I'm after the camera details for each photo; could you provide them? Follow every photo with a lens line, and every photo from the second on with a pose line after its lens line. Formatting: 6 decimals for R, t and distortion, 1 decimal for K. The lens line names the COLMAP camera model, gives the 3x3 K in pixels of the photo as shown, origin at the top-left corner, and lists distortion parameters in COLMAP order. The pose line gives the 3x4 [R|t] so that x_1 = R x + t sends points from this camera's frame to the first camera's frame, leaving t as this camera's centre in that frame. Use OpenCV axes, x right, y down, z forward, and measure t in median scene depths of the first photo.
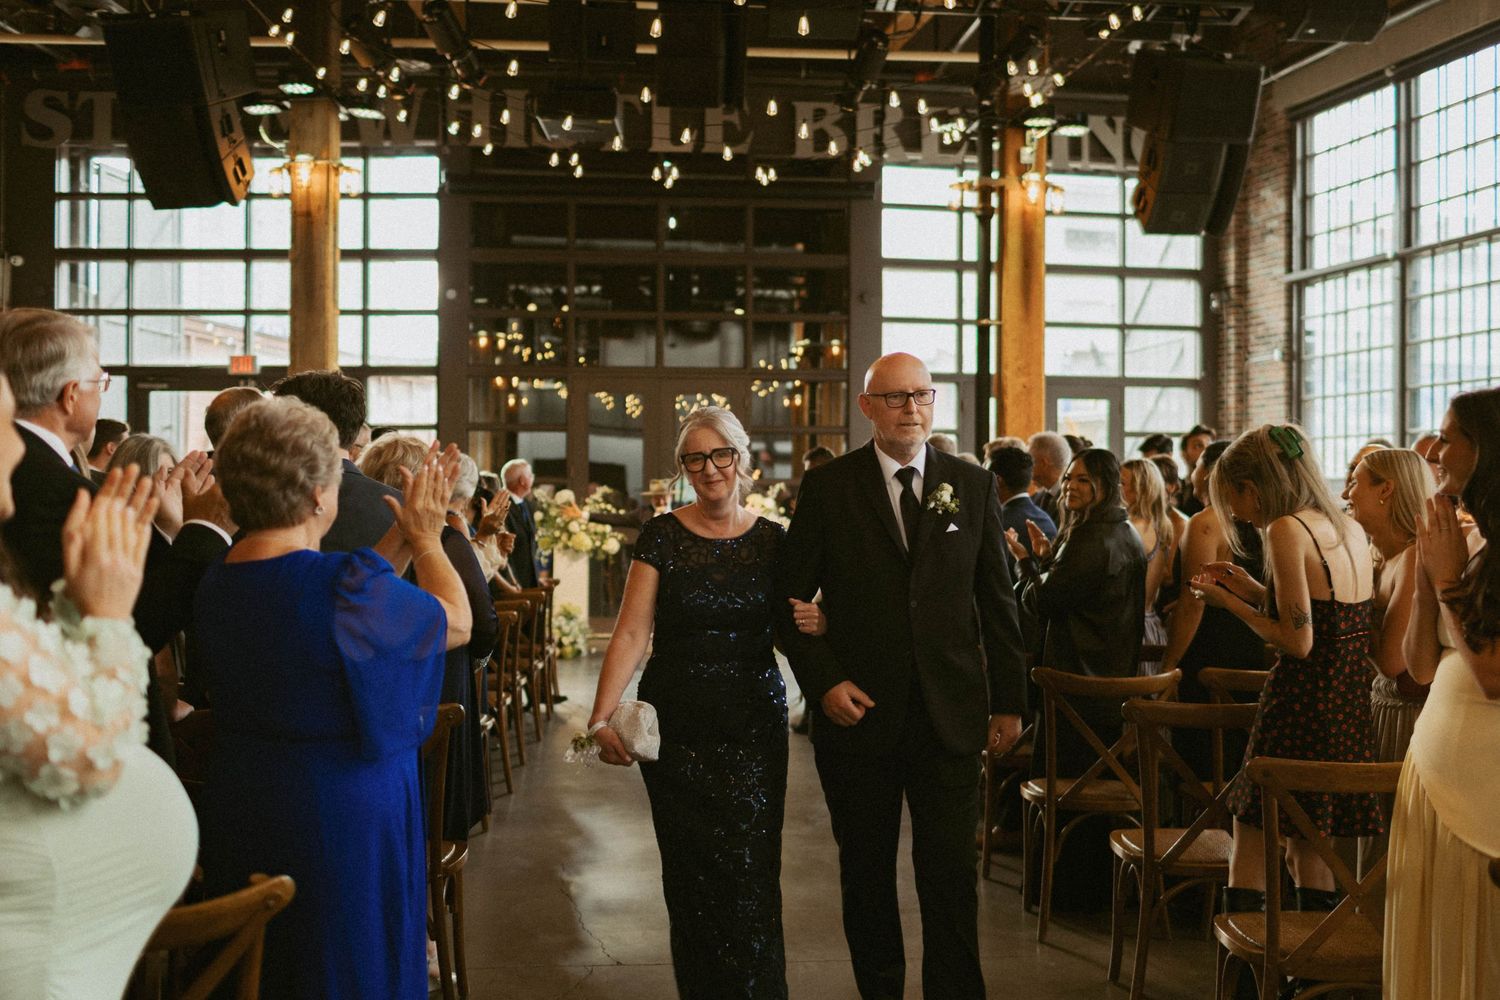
lens RADIAL K [[1487.2, 0, 768.1], [0, 1487.2, 499.1], [0, 0, 1]] dist [-0.003223, 0.005537]
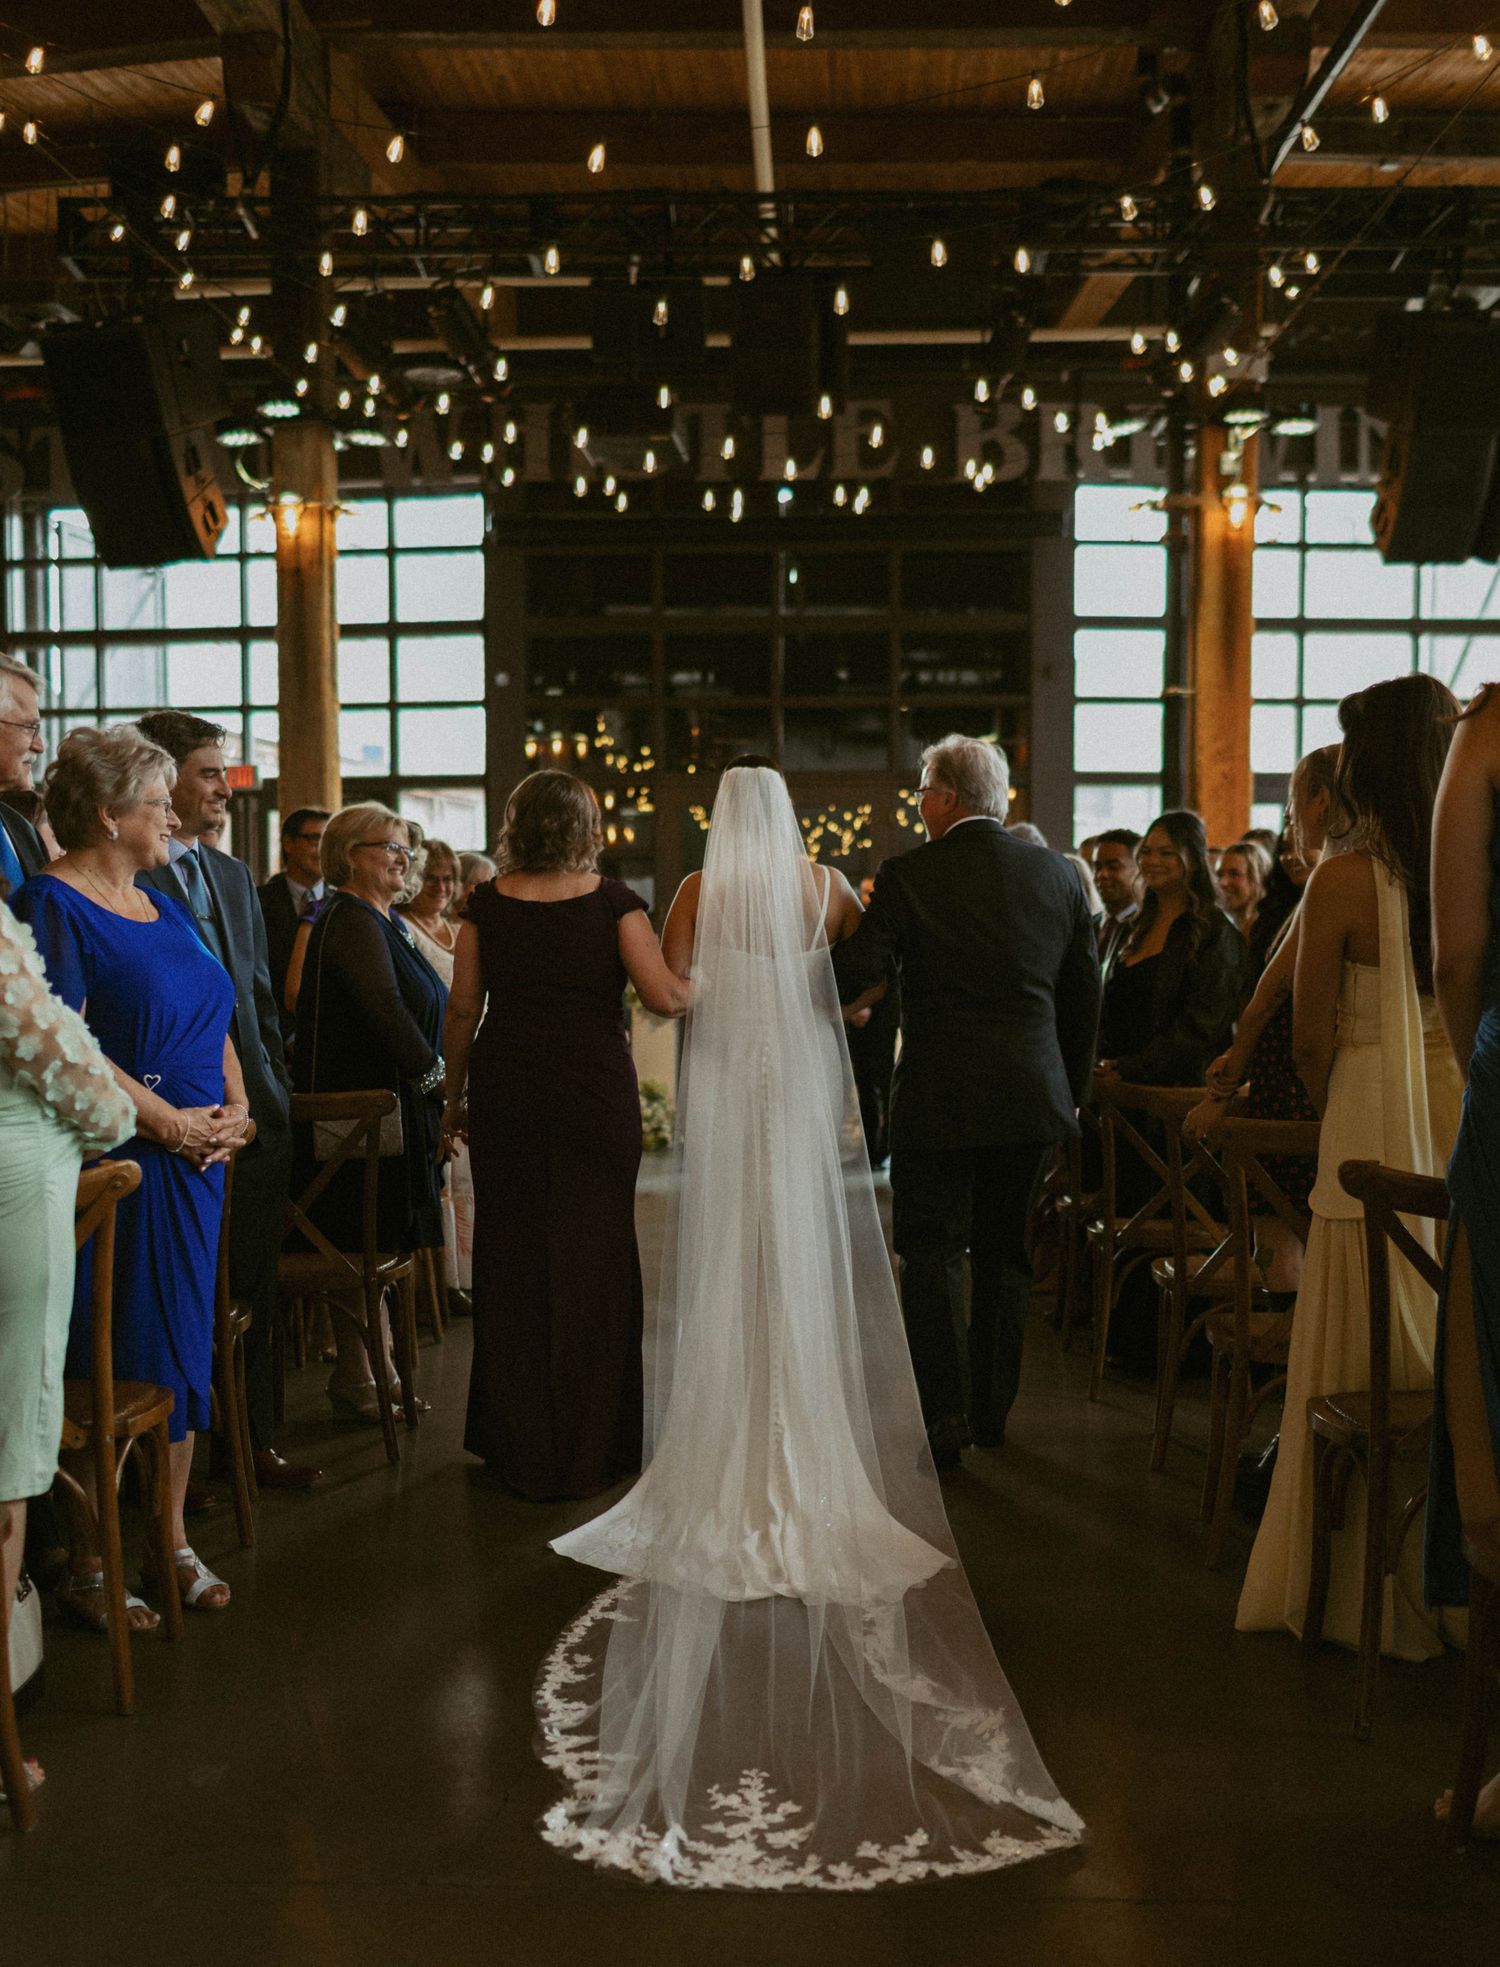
lens RADIAL K [[2080.0, 0, 749.6], [0, 2080.0, 1125.8], [0, 0, 1]] dist [-0.000234, -0.002770]
pose [[0.992715, 0.001622, -0.120474, 0.043506], [0.006597, 0.997677, 0.067795, 0.020098], [0.120304, -0.068096, 0.990399, -0.060826]]
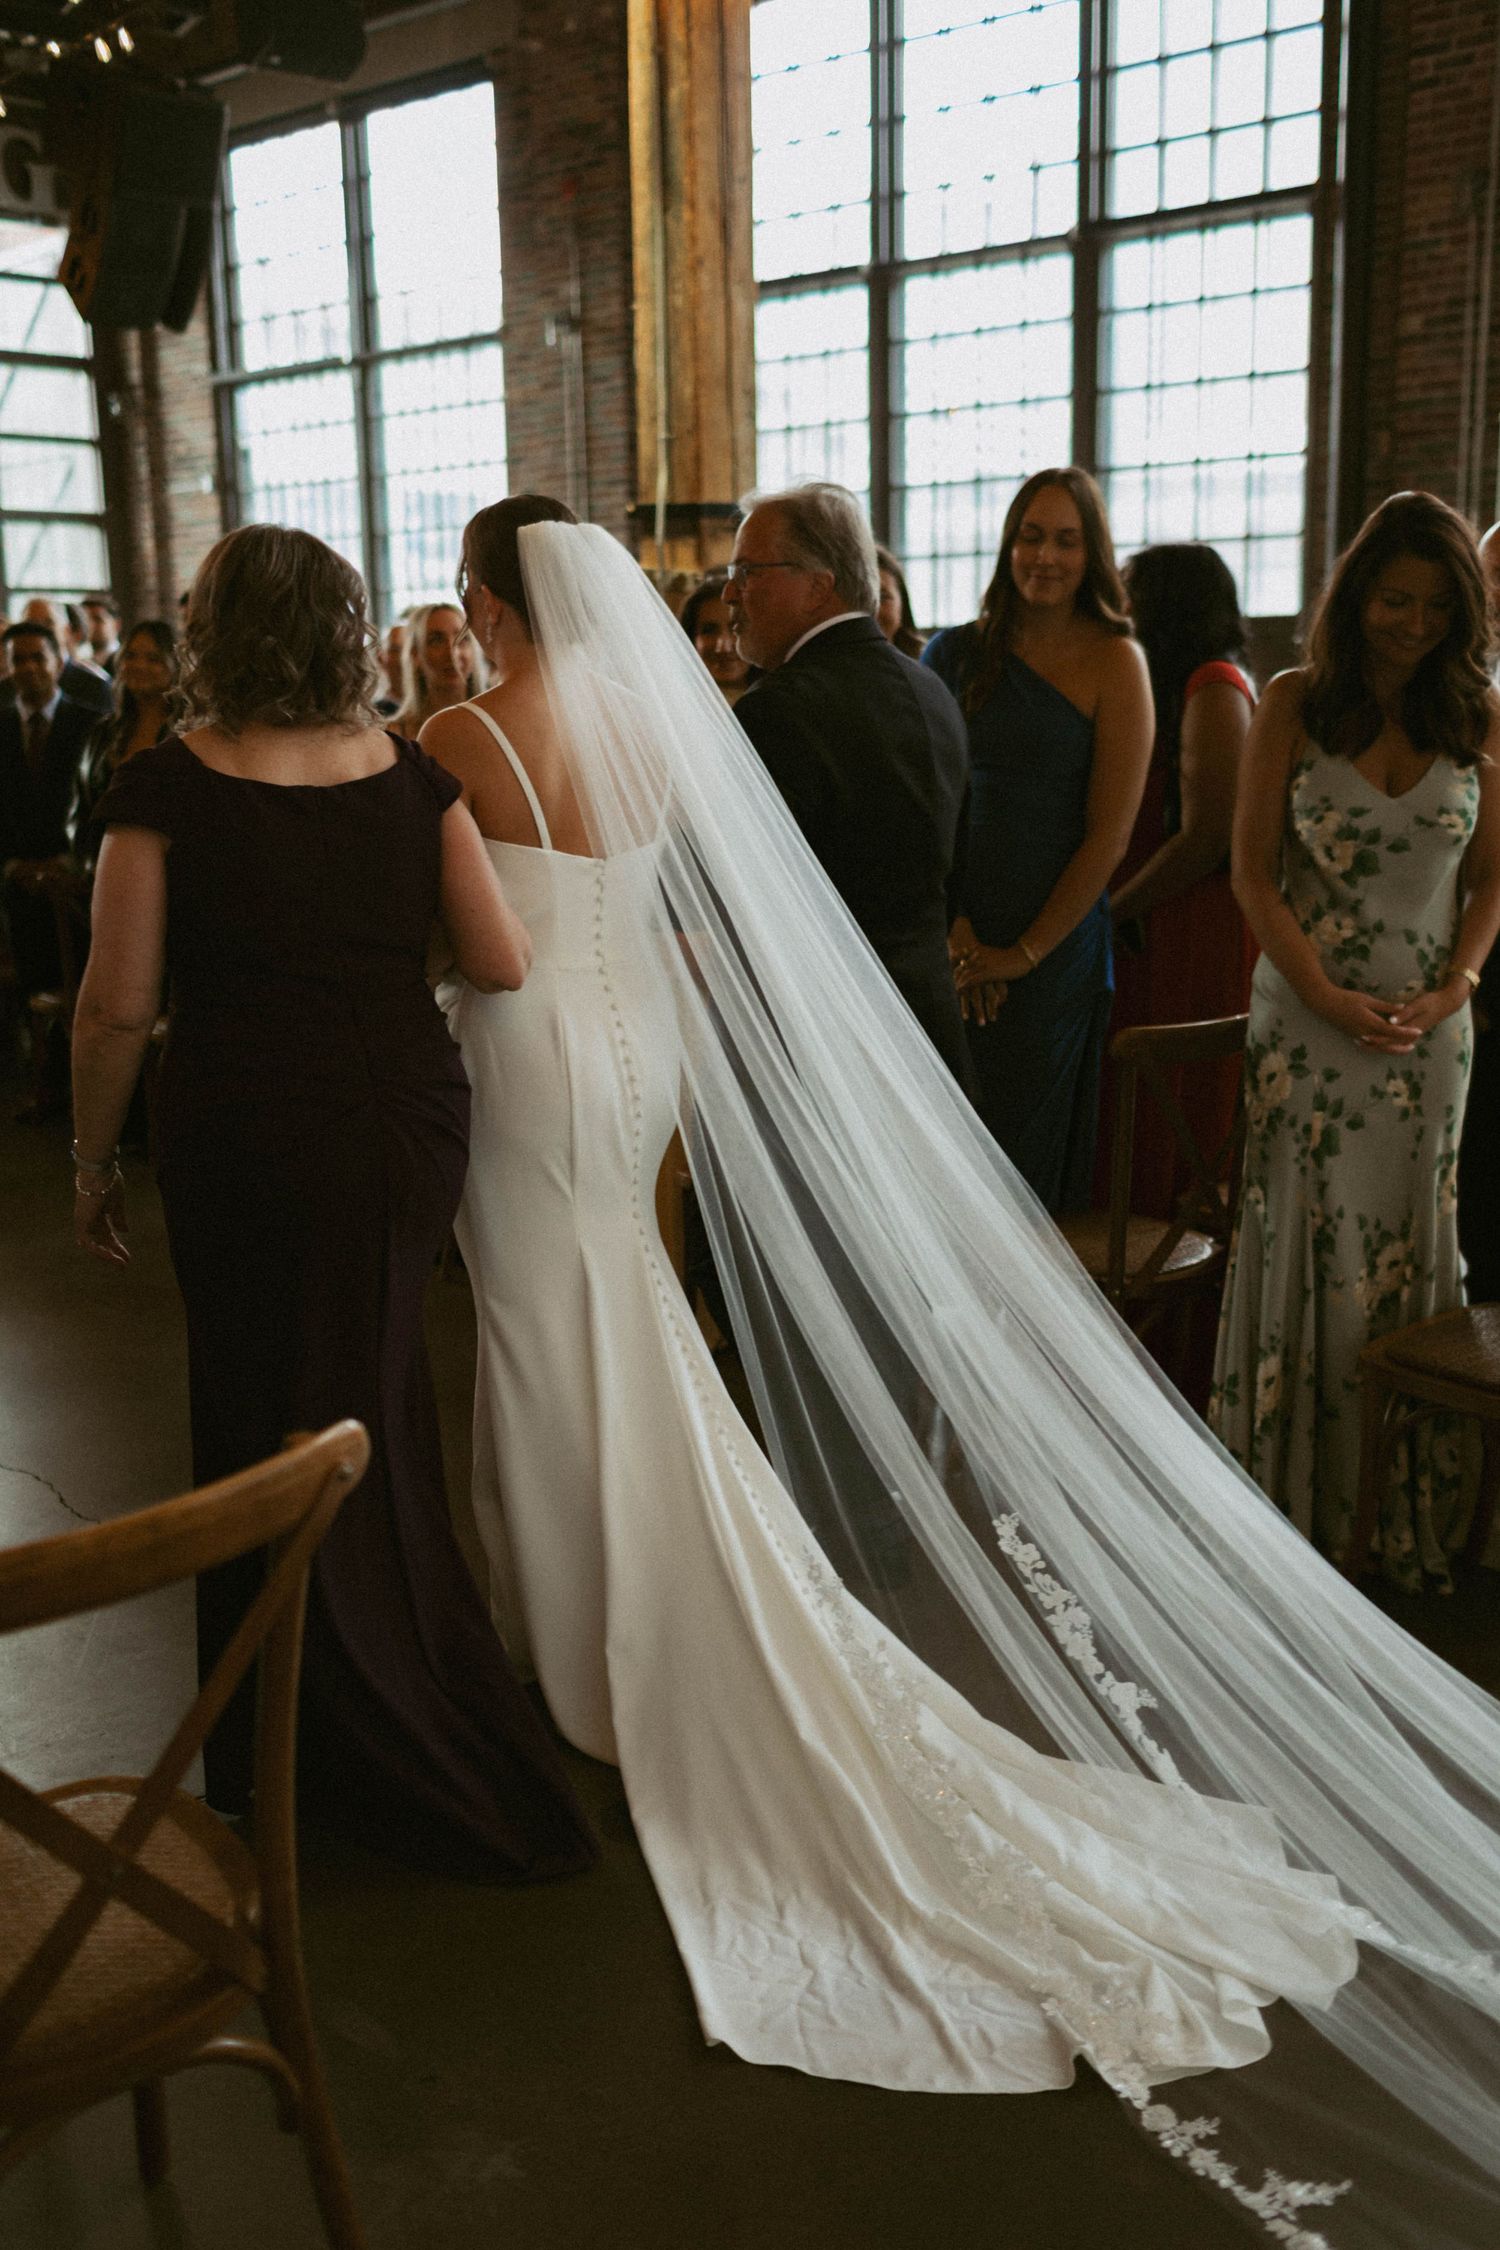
lens RADIAL K [[2081.8, 0, 701.6], [0, 2081.8, 1103.4], [0, 0, 1]] dist [-0.001110, -0.018902]
pose [[0.824424, -0.136139, 0.549355, -0.080827], [0.022461, 0.977745, 0.208593, -0.004053], [-0.565527, -0.159630, 0.809134, -0.056357]]
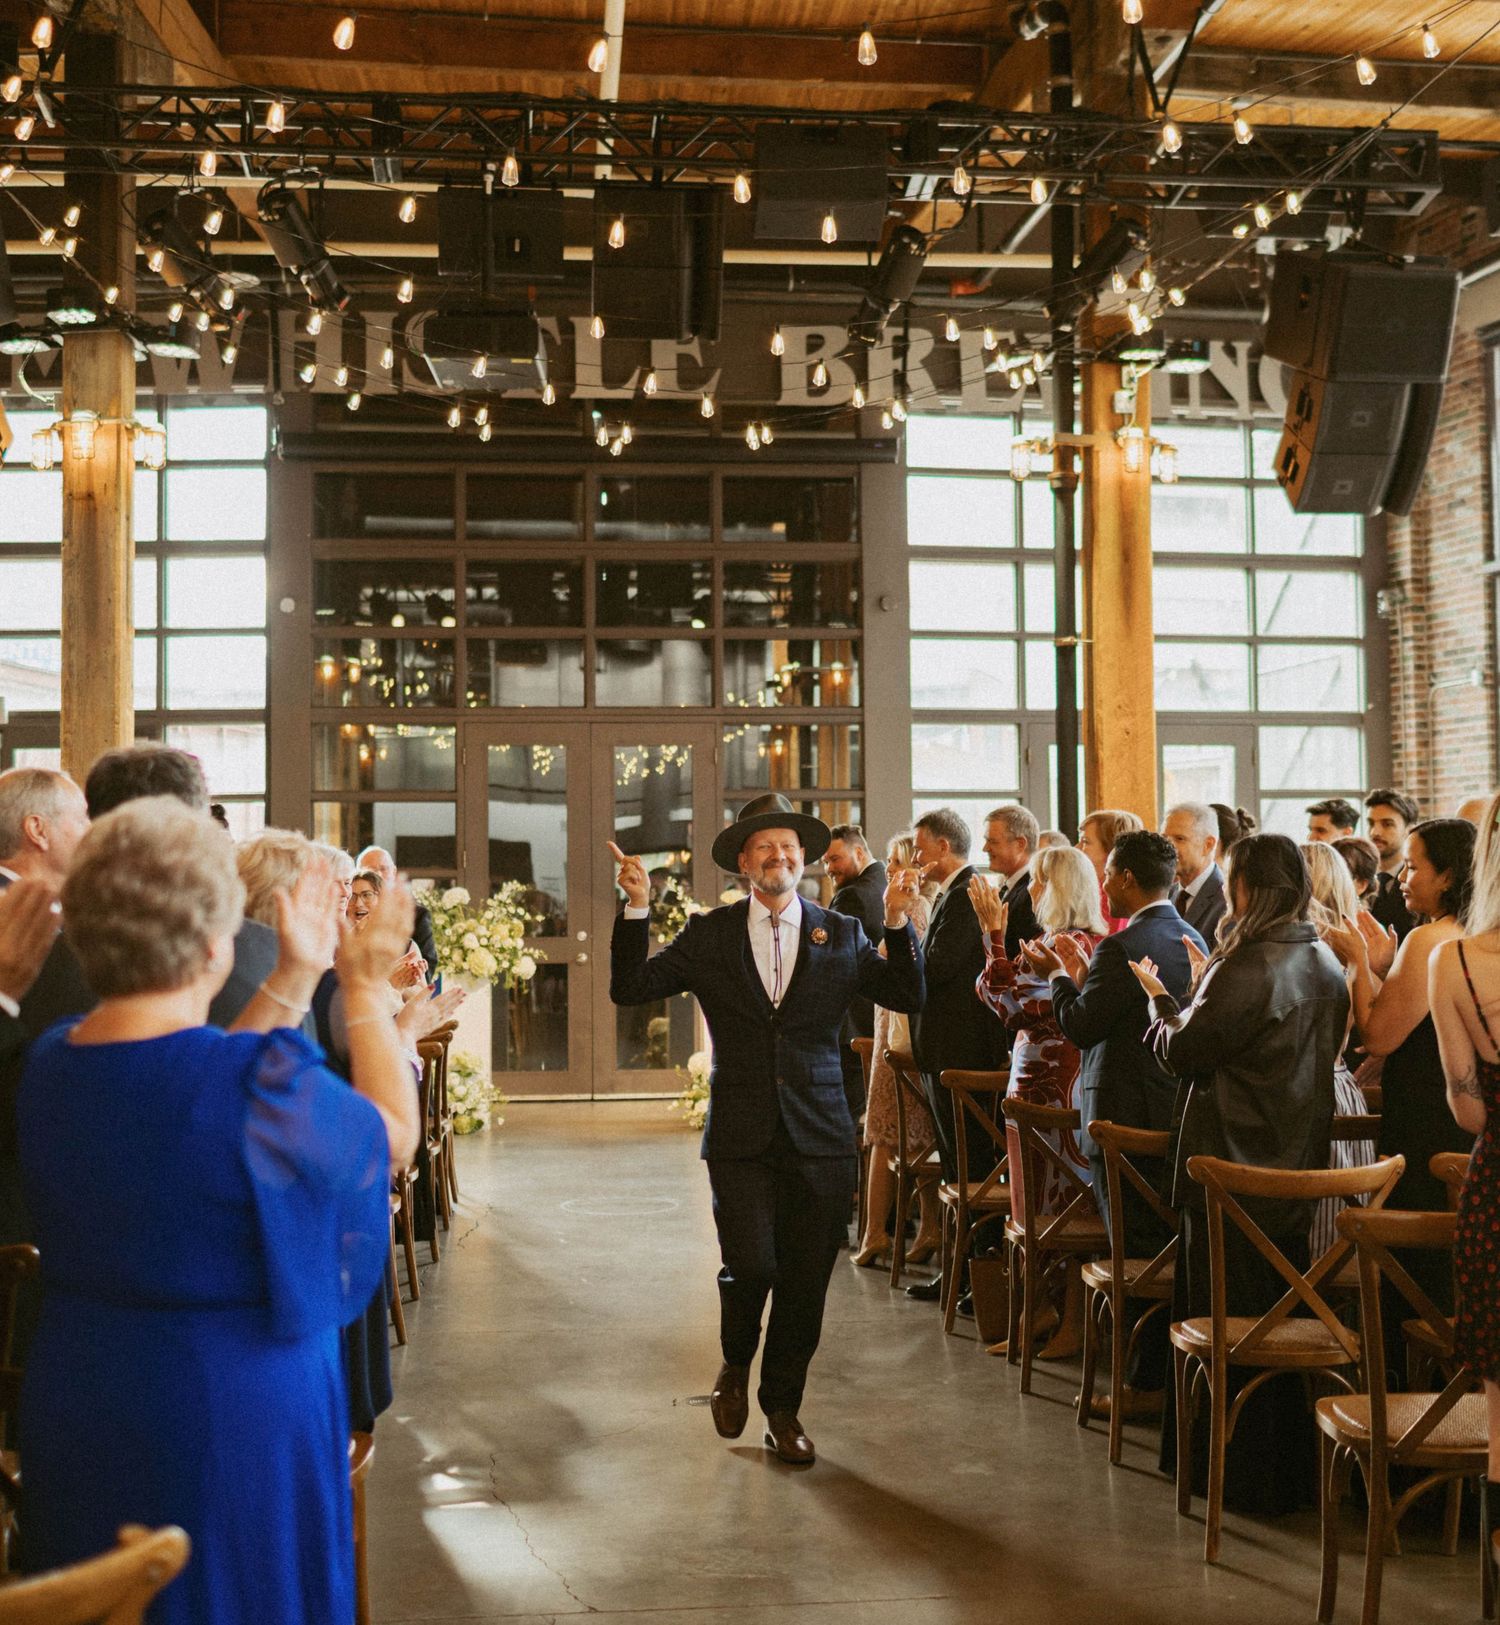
lens RADIAL K [[2145.4, 0, 765.8], [0, 2145.4, 794.7], [0, 0, 1]] dist [0.003100, 0.004545]
pose [[0.999730, -0.013178, 0.019132, -0.011091], [0.013980, 0.999003, -0.042391, -0.004555], [-0.018554, 0.042647, 0.998918, 0.003237]]
